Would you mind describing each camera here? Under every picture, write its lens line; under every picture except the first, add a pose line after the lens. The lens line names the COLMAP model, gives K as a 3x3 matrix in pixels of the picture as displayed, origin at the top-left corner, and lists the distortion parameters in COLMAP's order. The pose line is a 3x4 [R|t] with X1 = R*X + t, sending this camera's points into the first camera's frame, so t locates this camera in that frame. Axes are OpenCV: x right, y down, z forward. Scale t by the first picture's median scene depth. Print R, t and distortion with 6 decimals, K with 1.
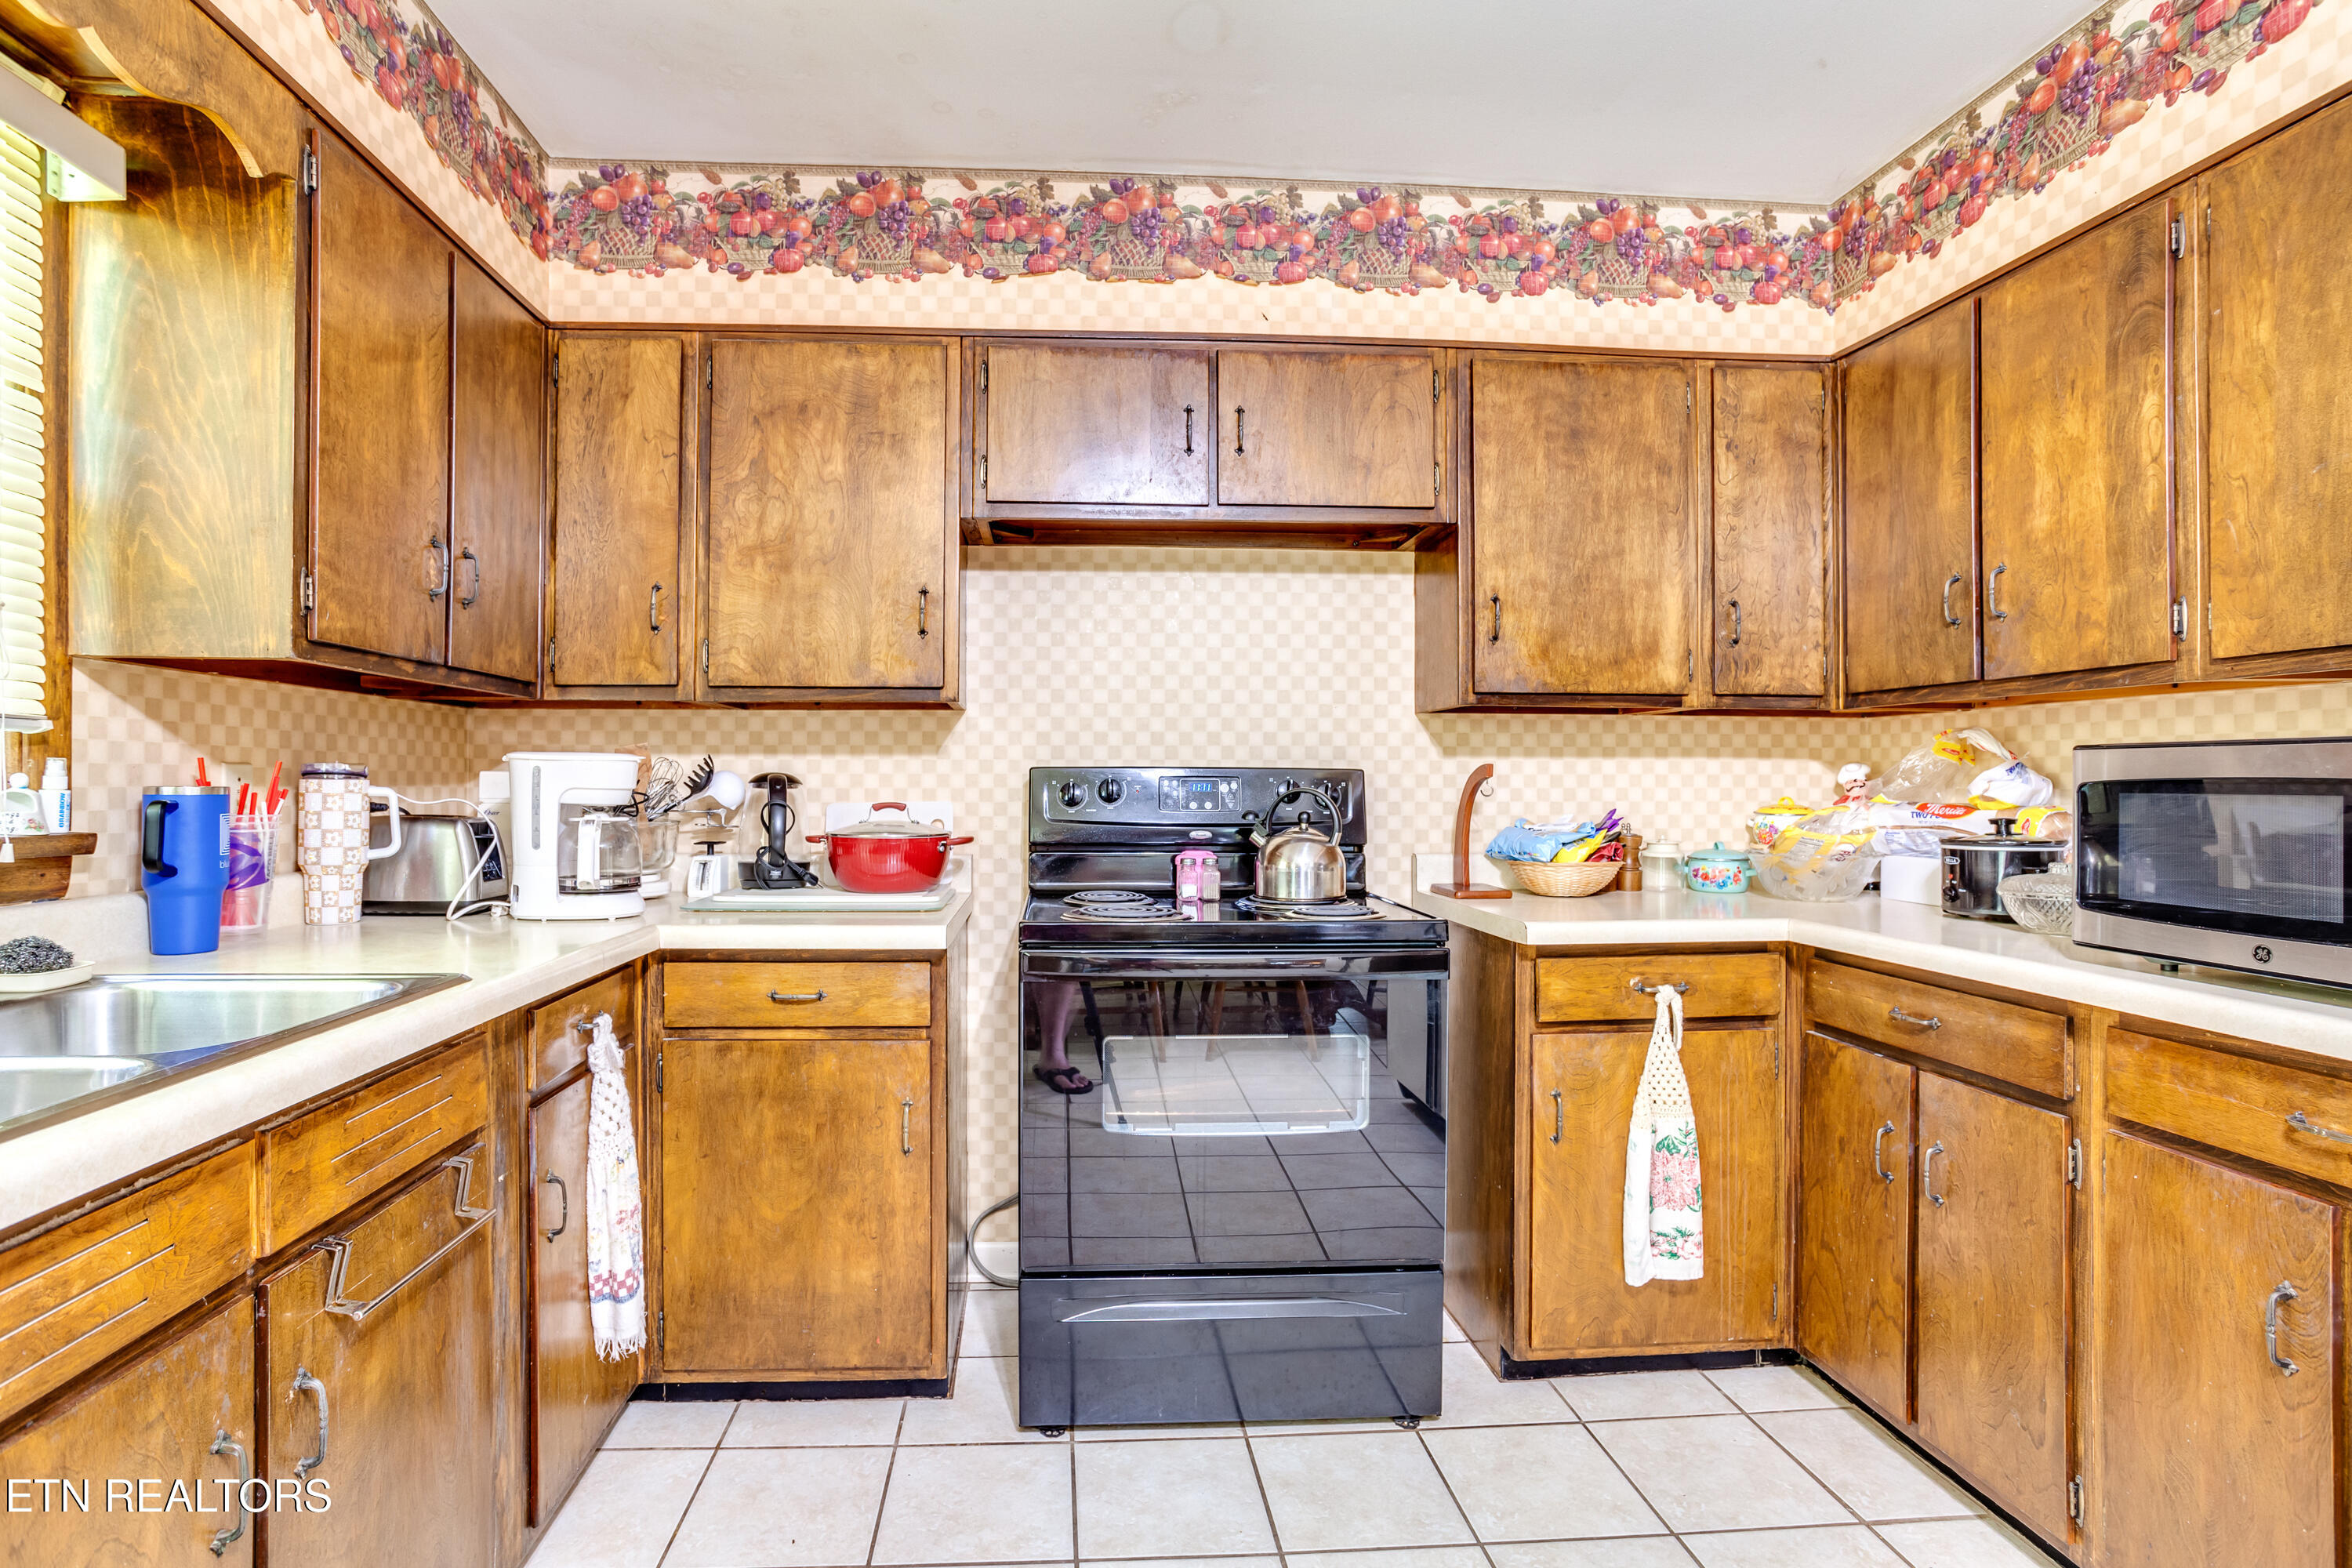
lens RADIAL K [[1155.9, 0, 1129.3], [0, 1155.9, 776.7], [0, 0, 1]] dist [-0.059049, 0.039146]
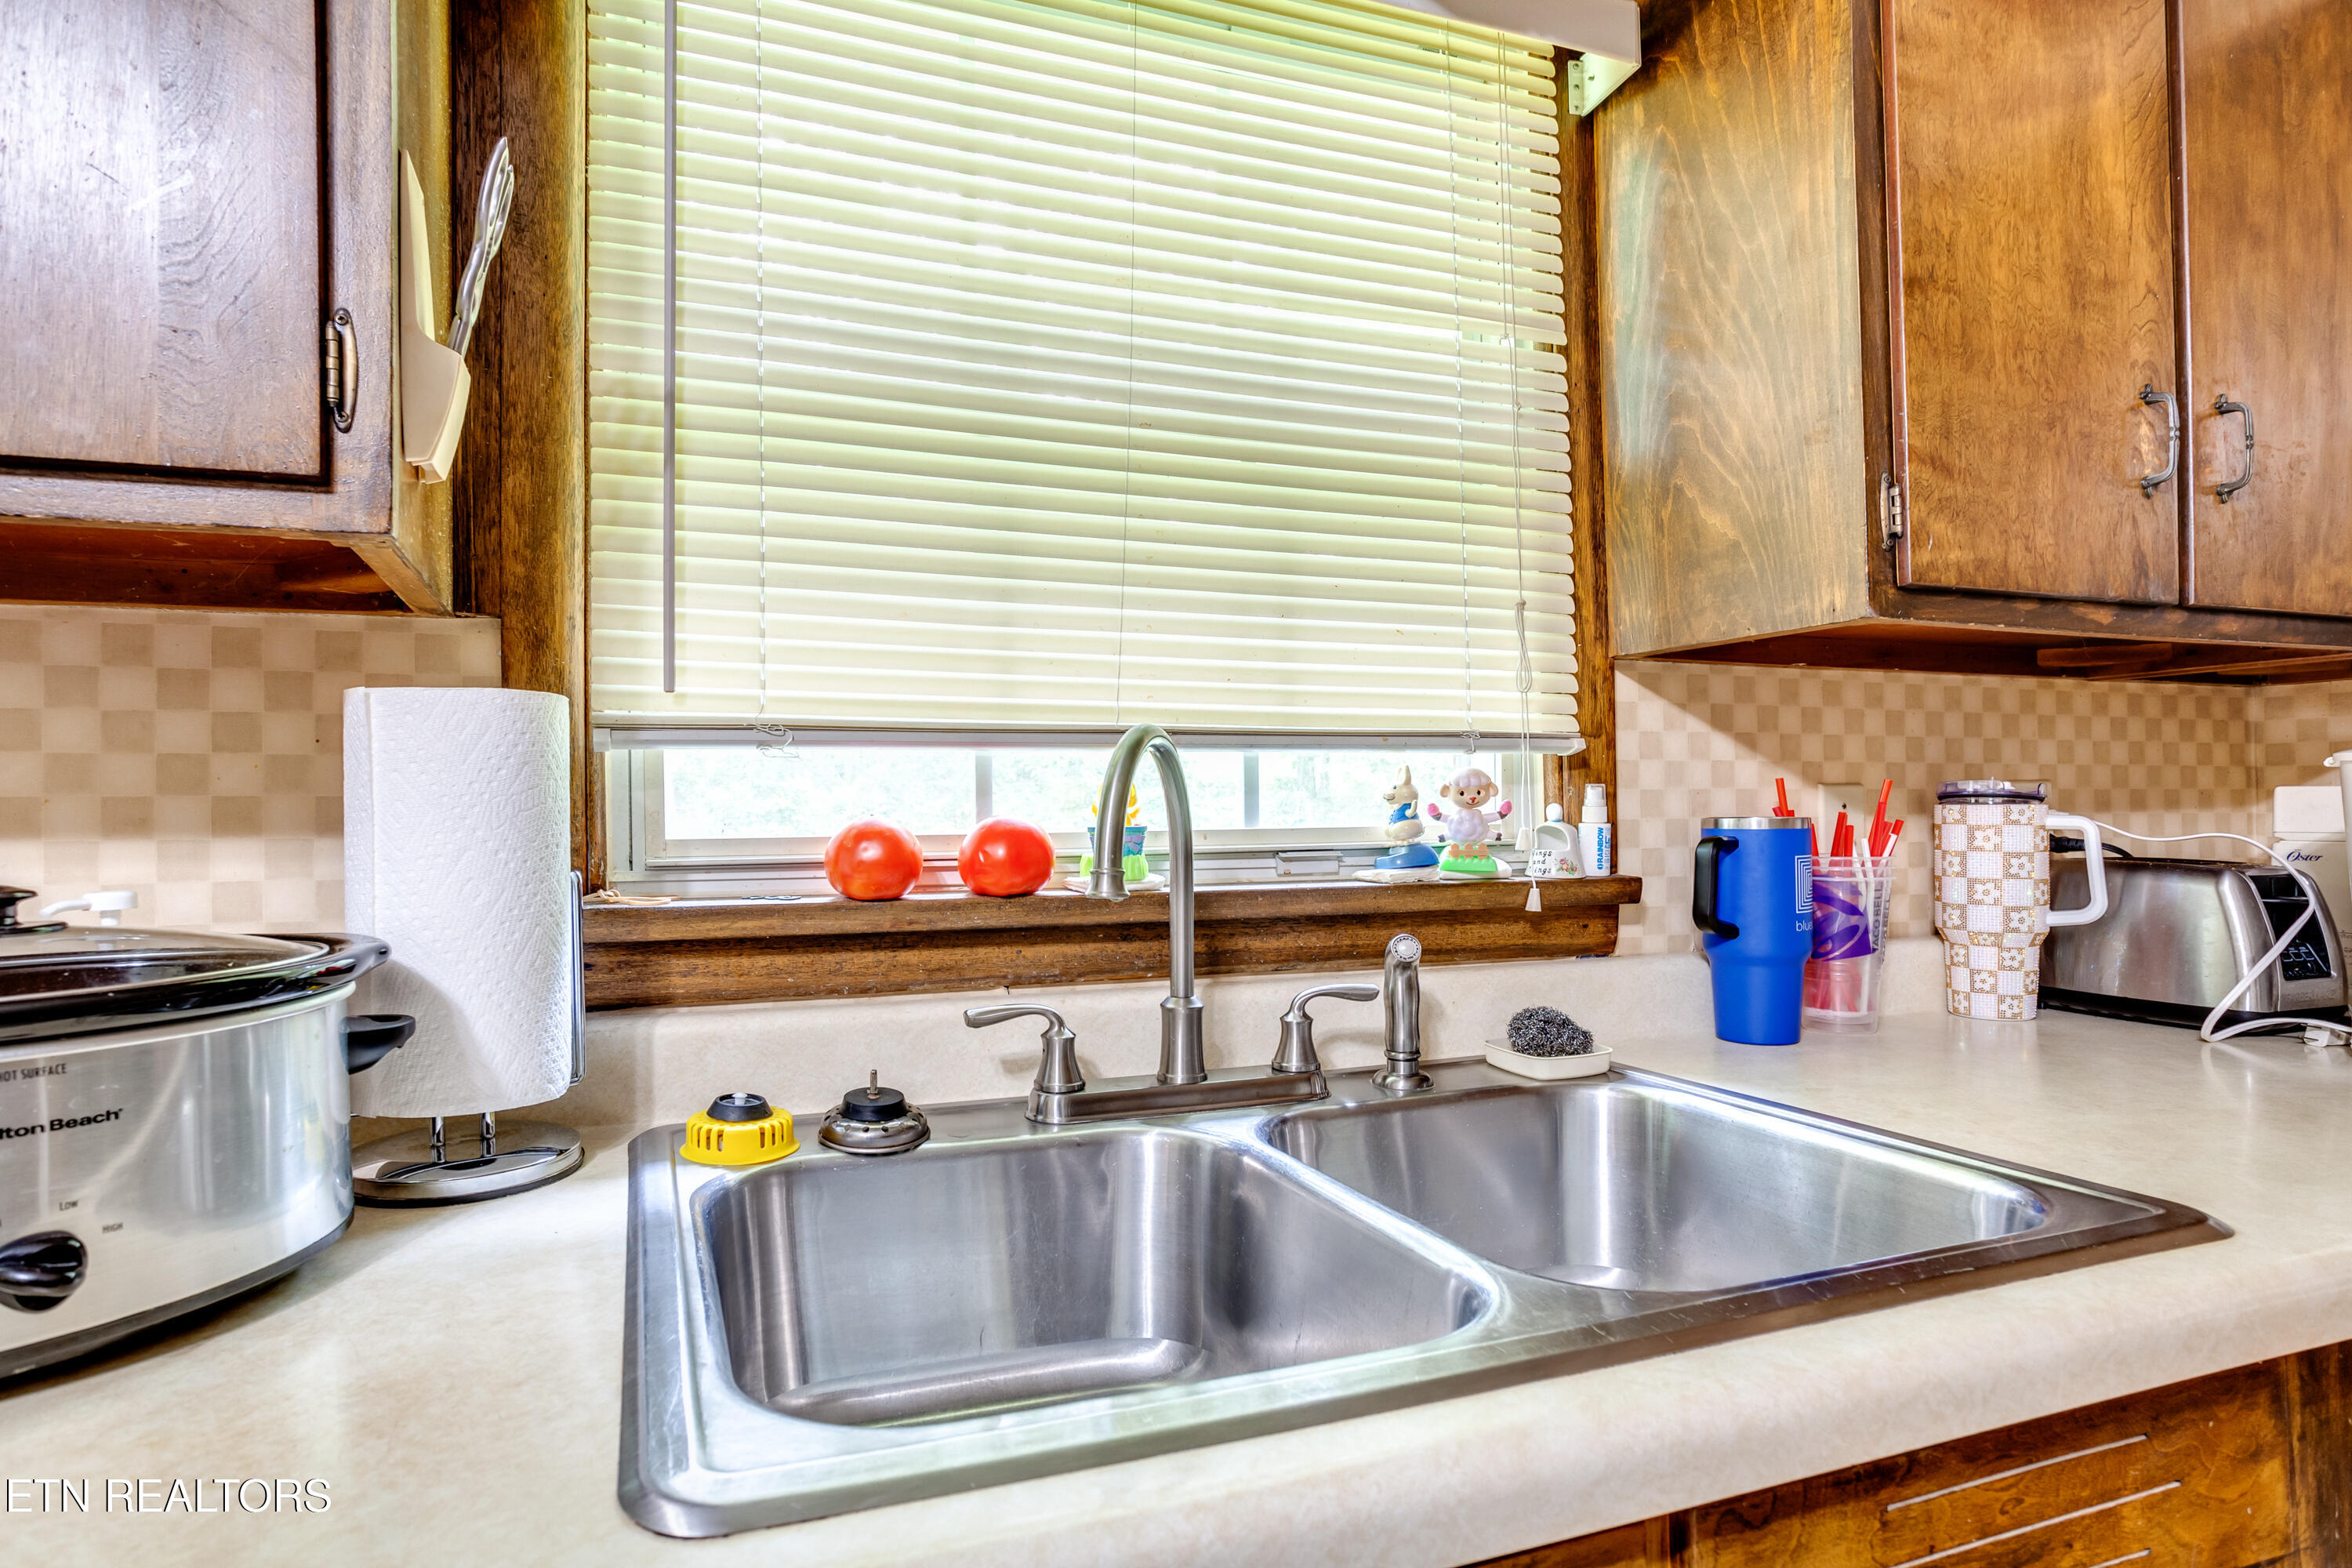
lens RADIAL K [[974.6, 0, 1219.0], [0, 974.6, 800.2], [0, 0, 1]] dist [-0.038349, 0.015596]
pose [[0.195462, -0.015352, -0.980591, -0.194584], [0.016439, 0.999788, -0.012375, -0.000415], [0.980573, -0.013701, 0.195673, 0.368096]]
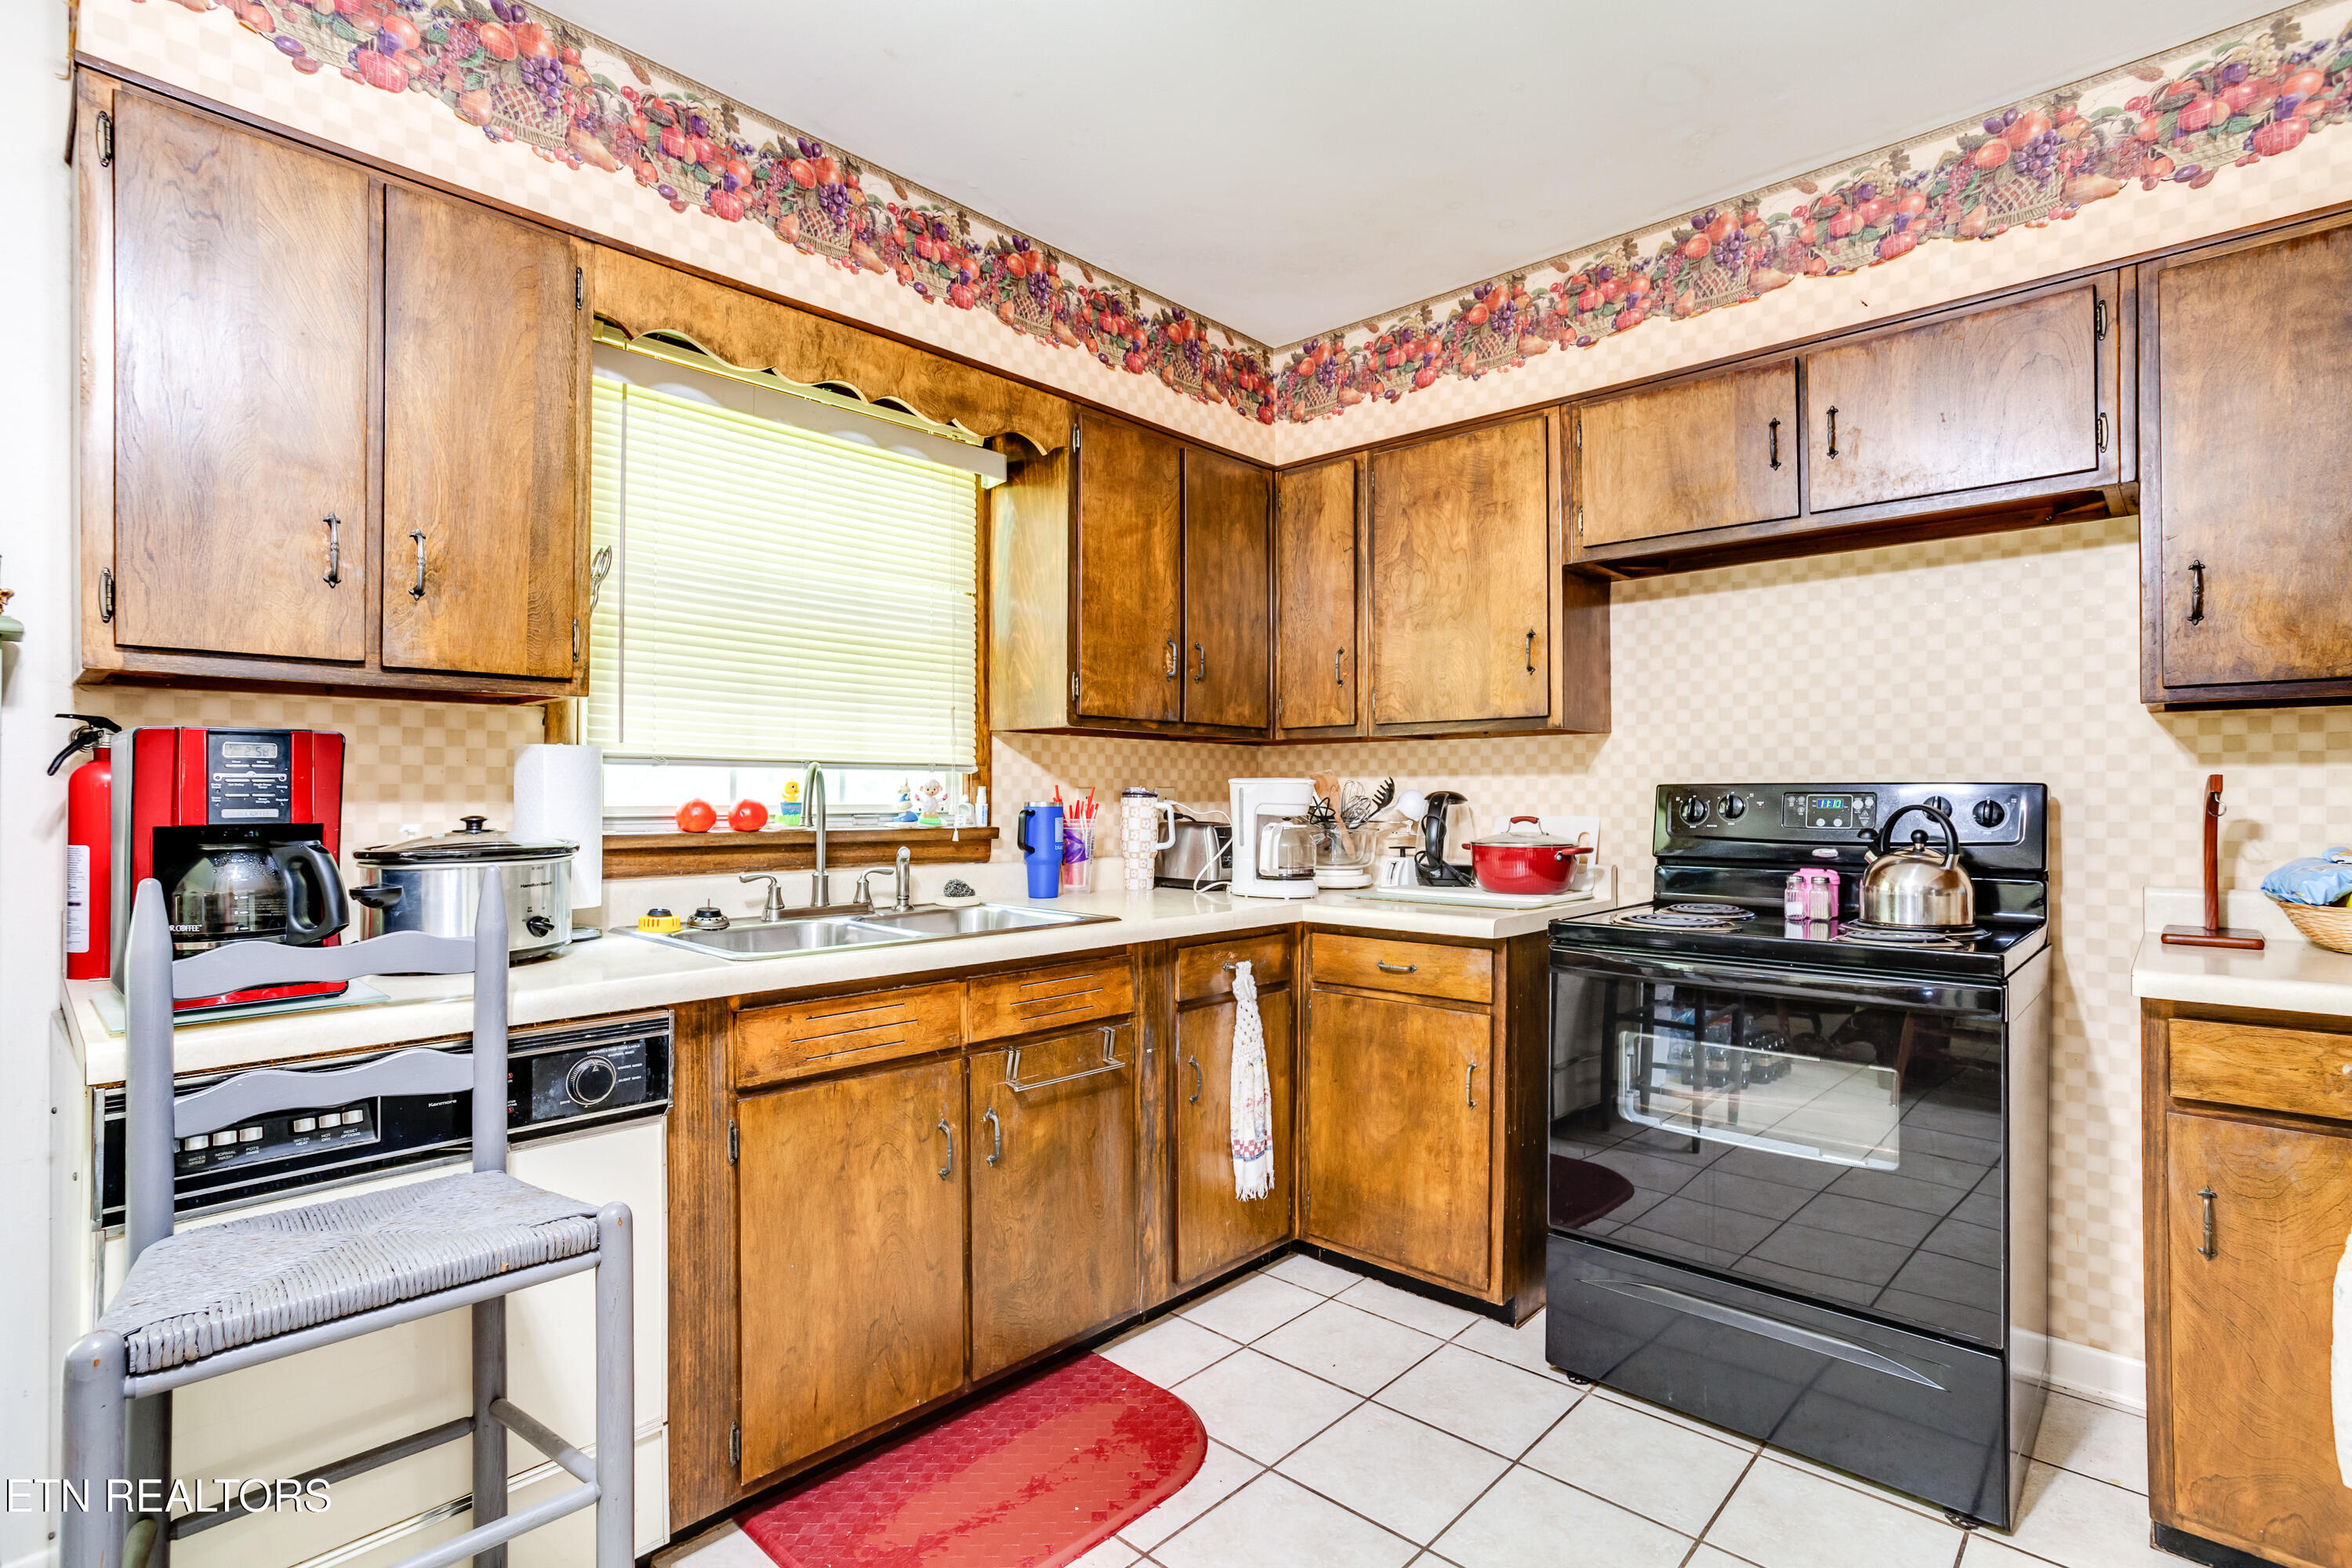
lens RADIAL K [[1143.4, 0, 1176.0], [0, 1143.4, 784.0], [0, 0, 1]] dist [-0.060230, 0.034763]
pose [[0.687752, -0.010151, -0.725875, 0.393427], [0.004118, 0.999941, -0.010081, -0.000155], [0.725934, 0.003944, 0.687753, -0.039667]]
